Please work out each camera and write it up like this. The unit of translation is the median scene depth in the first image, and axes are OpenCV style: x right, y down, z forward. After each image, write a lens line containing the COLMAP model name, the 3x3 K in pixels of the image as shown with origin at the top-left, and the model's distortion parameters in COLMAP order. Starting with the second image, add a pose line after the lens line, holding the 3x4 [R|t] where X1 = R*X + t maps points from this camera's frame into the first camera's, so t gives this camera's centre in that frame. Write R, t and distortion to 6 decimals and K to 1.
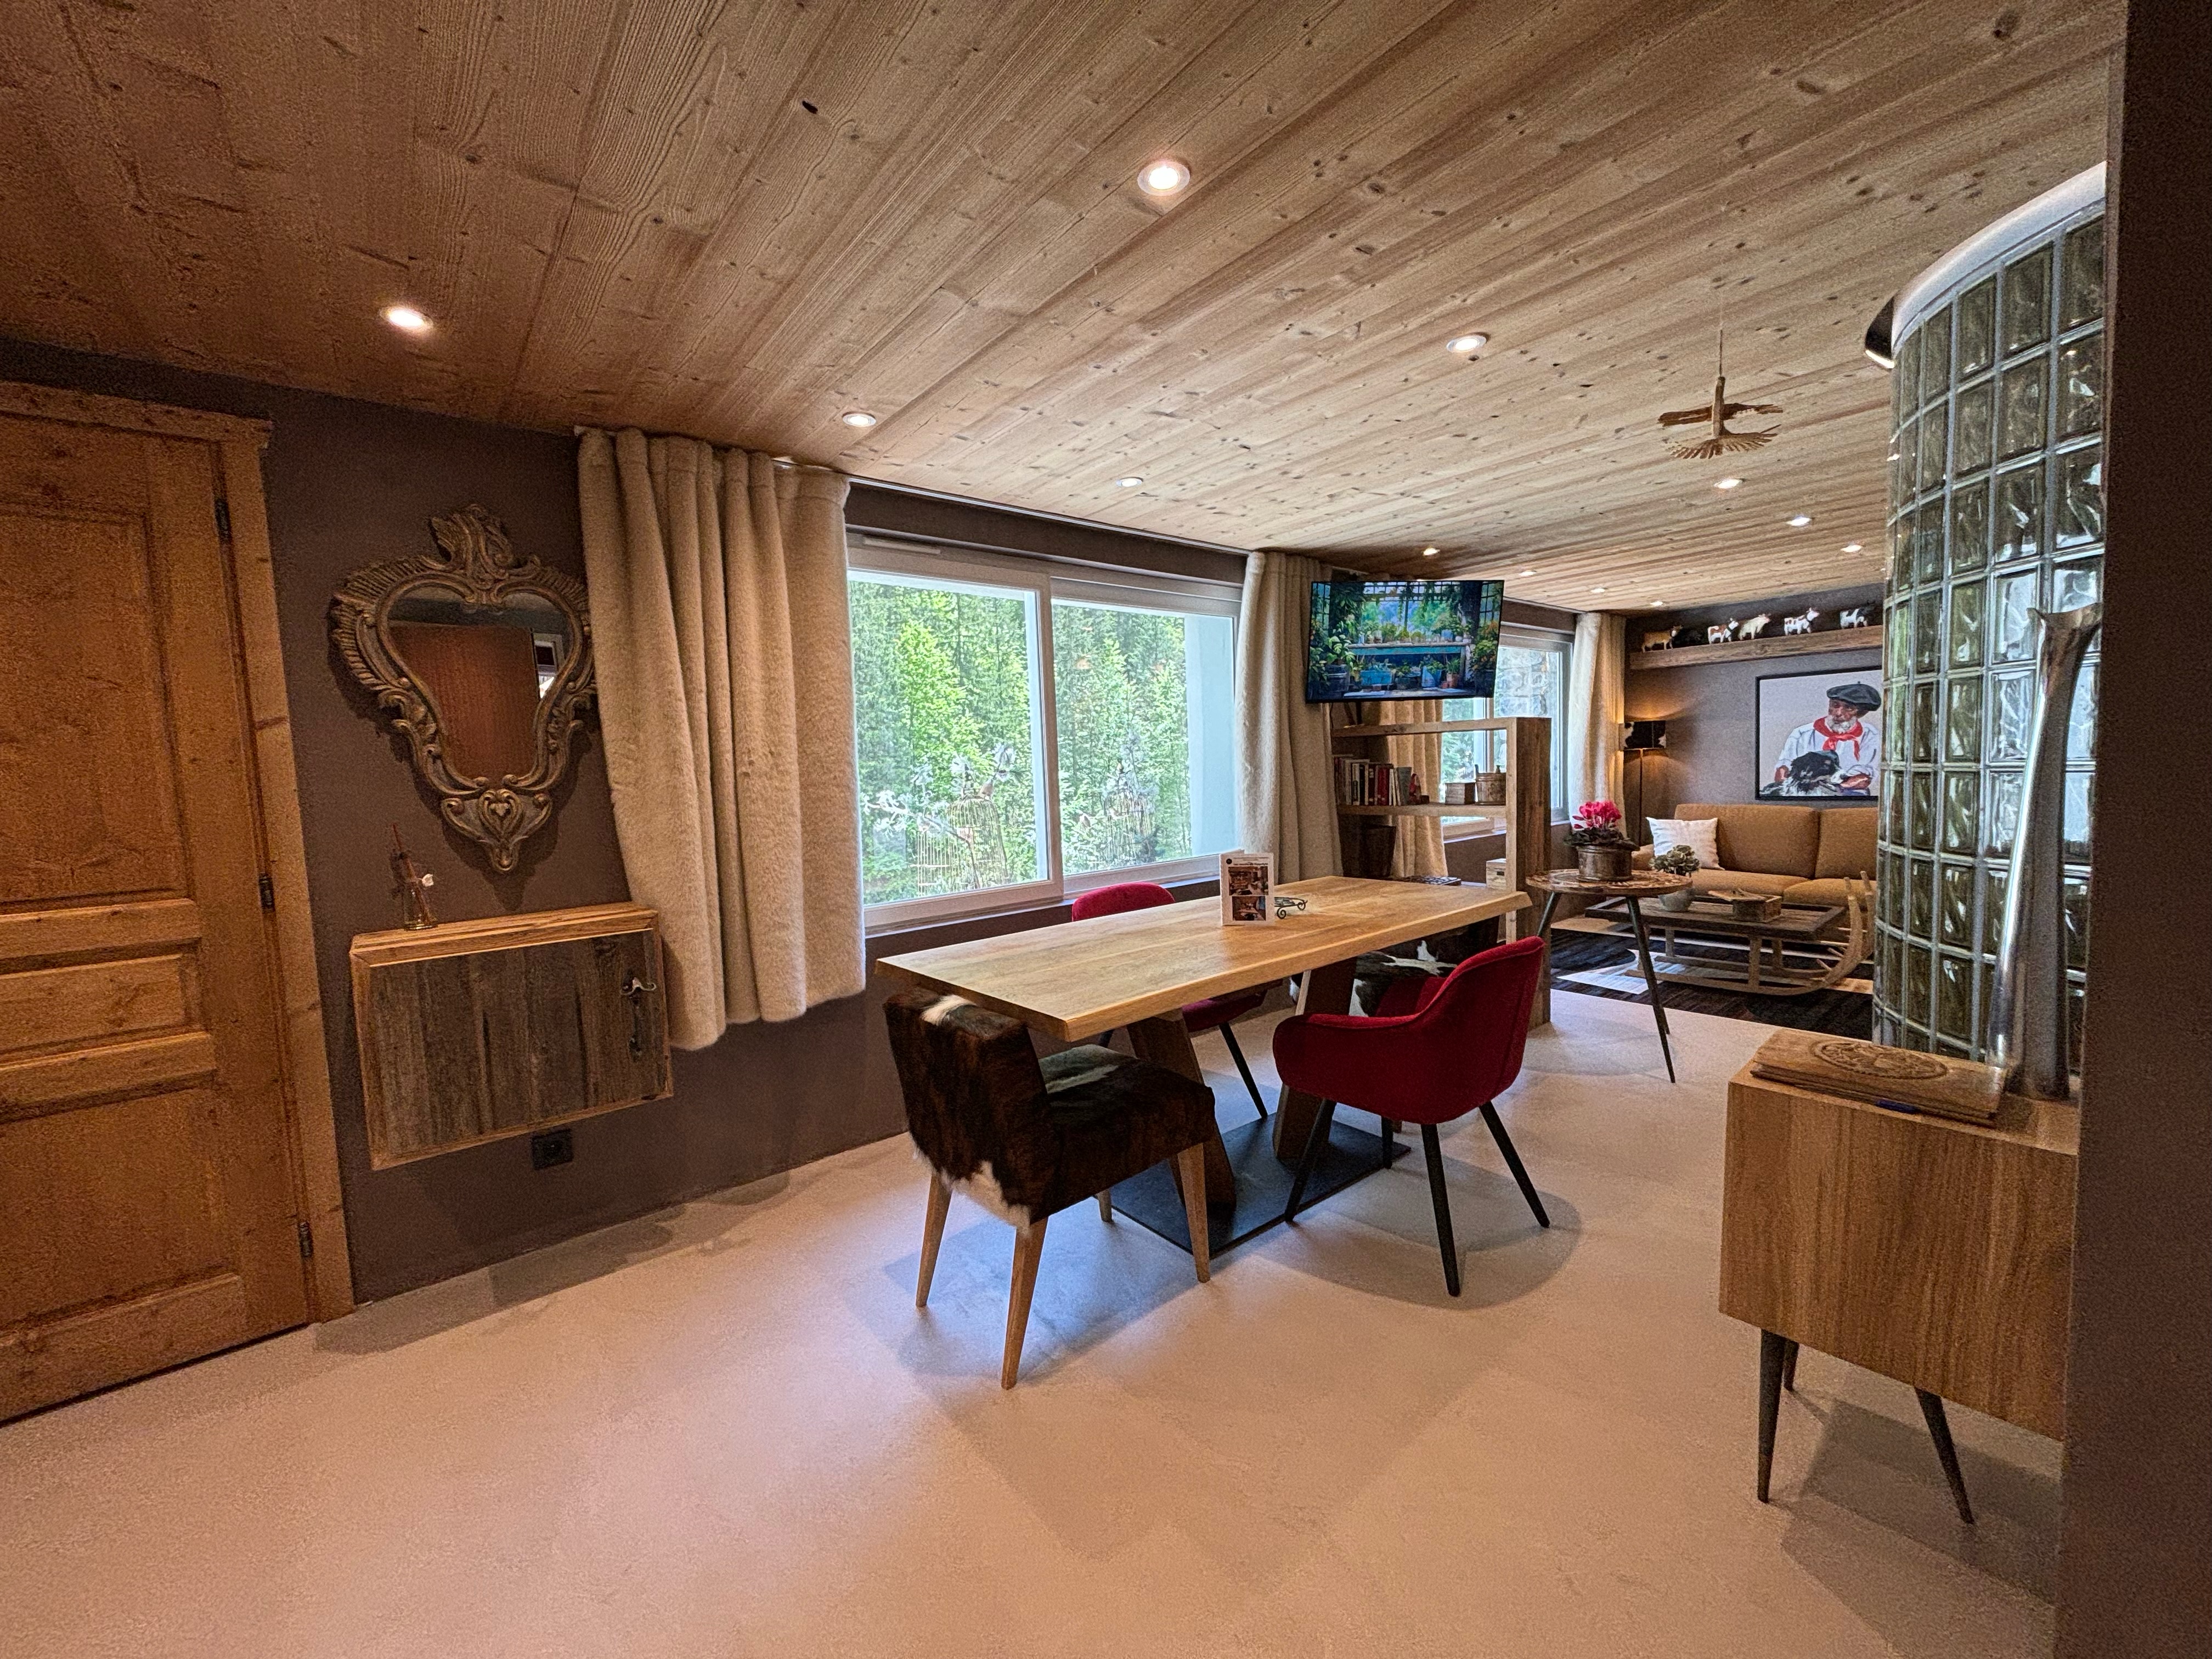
lens RADIAL K [[893.0, 0, 1104.8], [0, 893.0, 831.0], [0, 0, 1]] dist [0.000771, 0.000787]
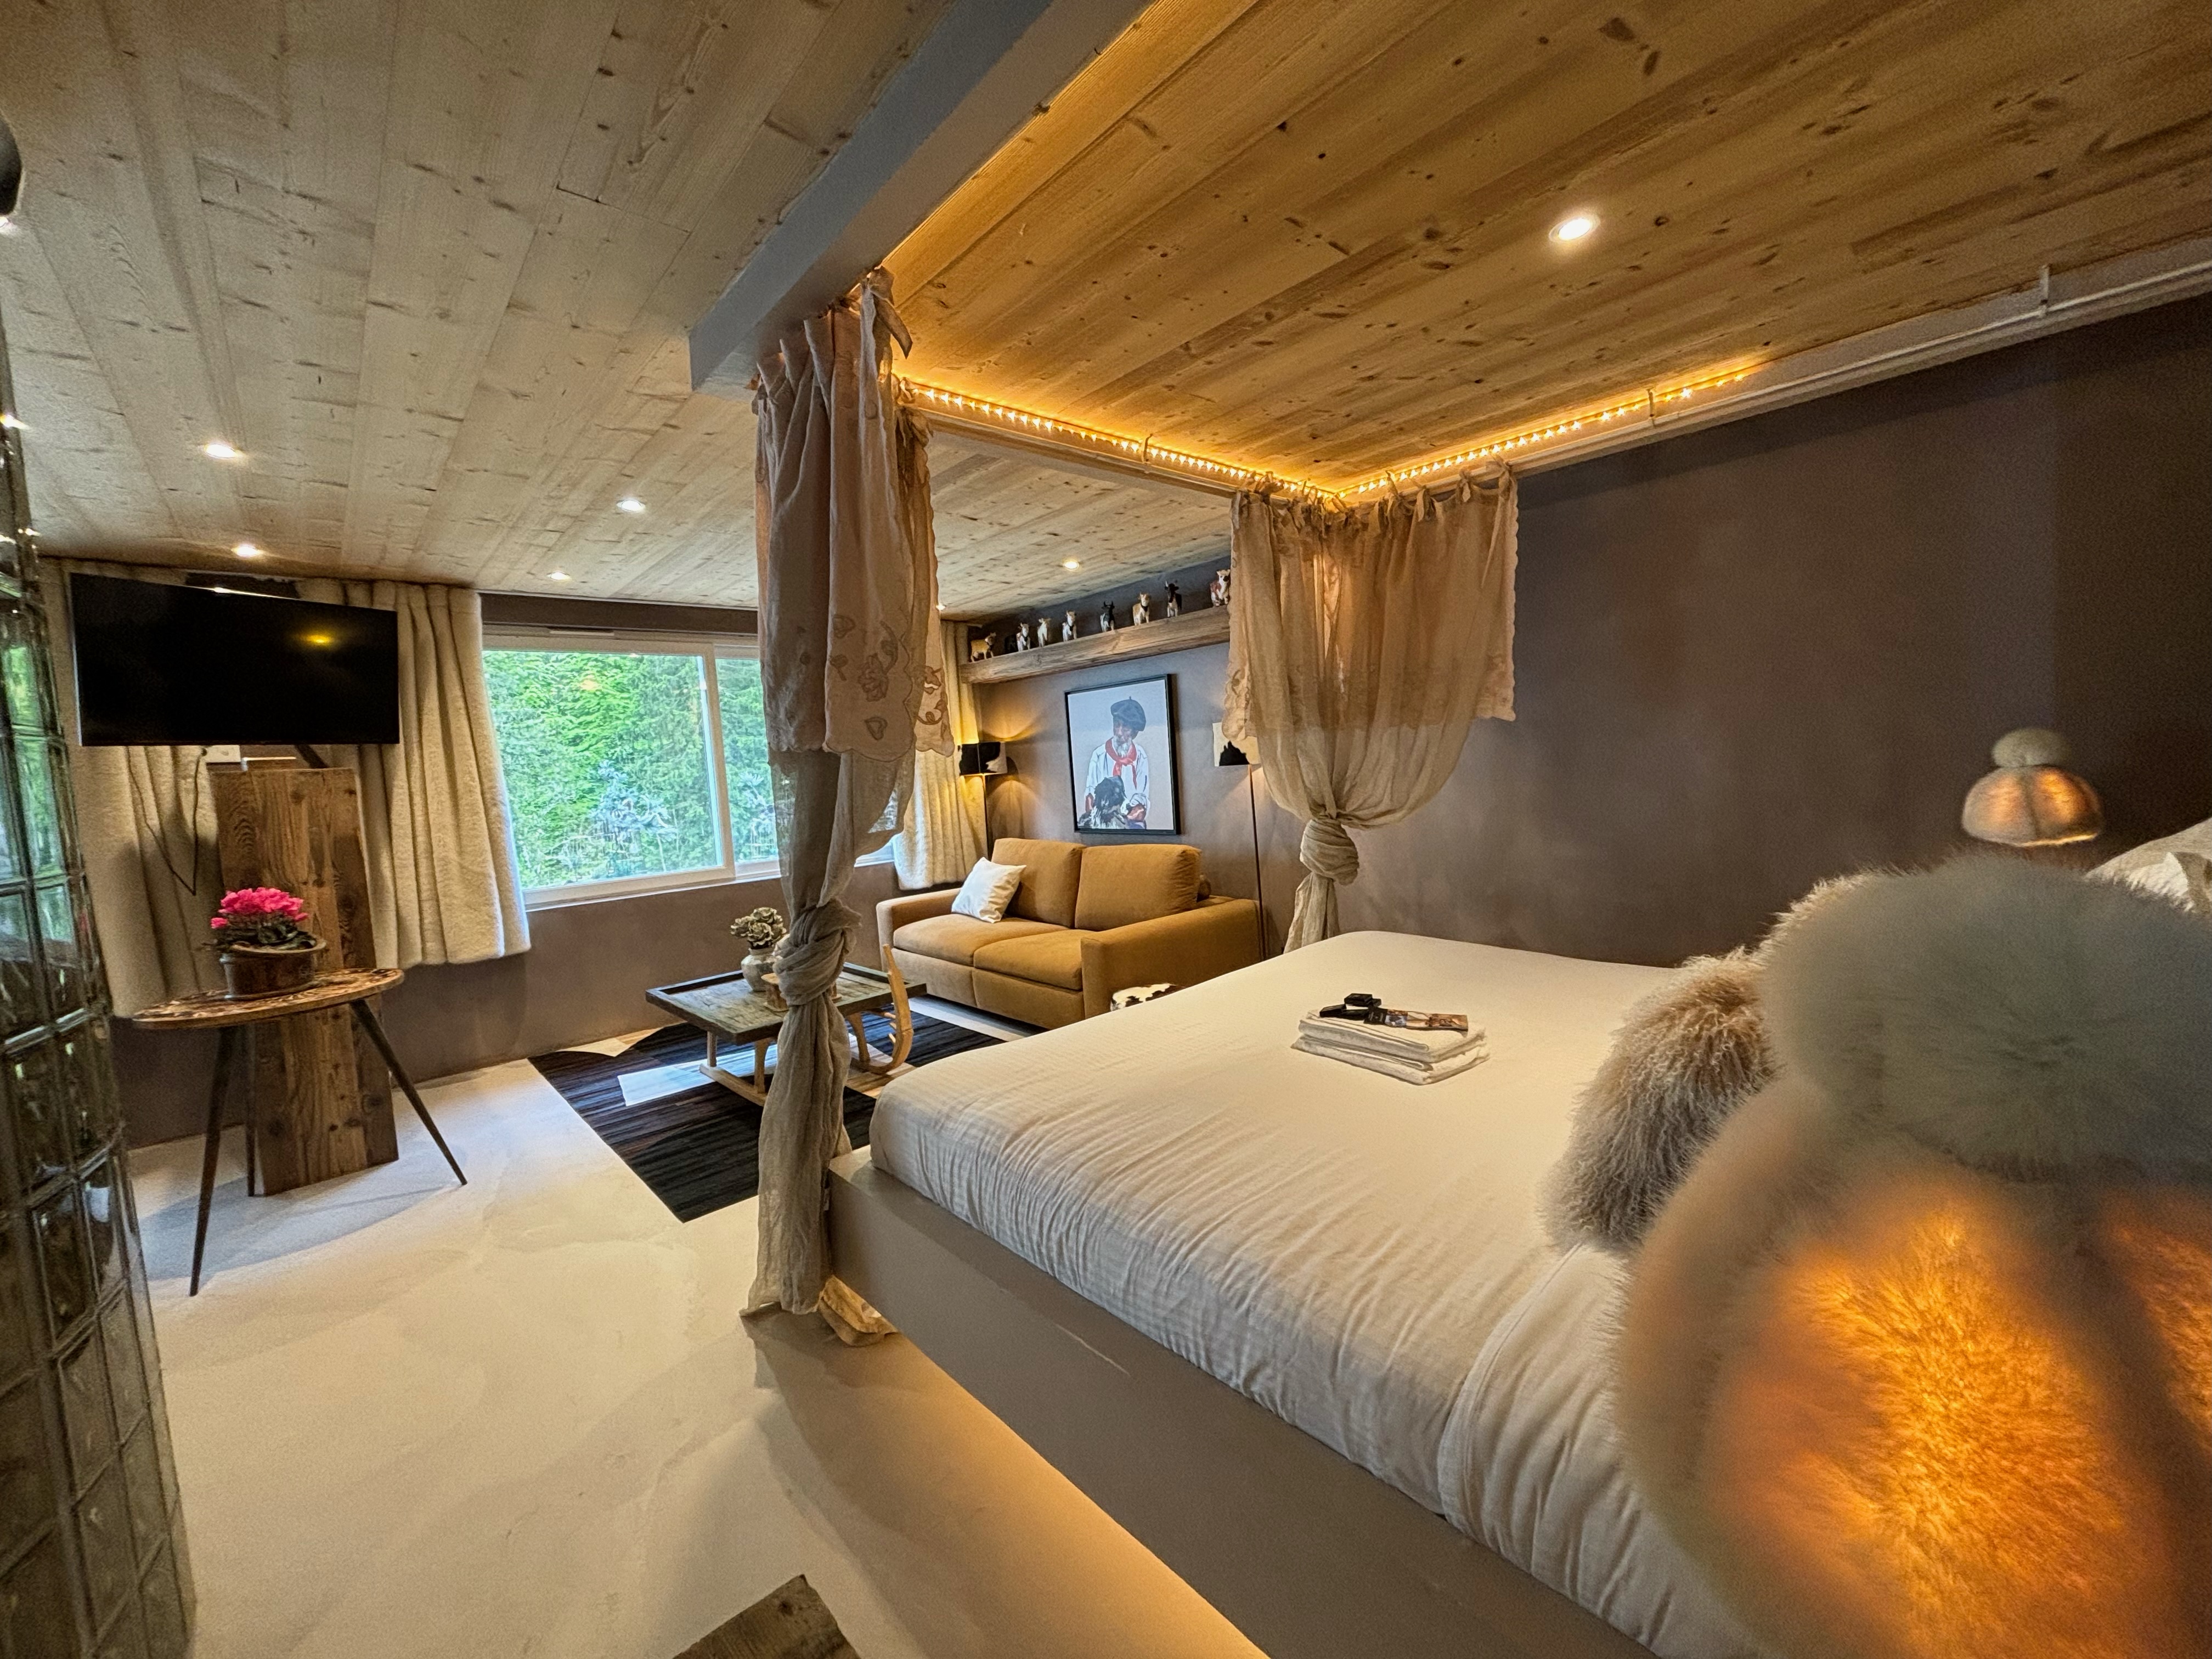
lens RADIAL K [[893.0, 0, 1112.7], [0, 893.0, 830.6], [0, 0, 1]] dist [0.000771, 0.000787]
pose [[0.998362, -0.024973, 0.051475, 1.062697], [0.024813, 0.999685, 0.003729, -0.057528], [-0.051552, -0.002446, 0.998667, 0.198243]]
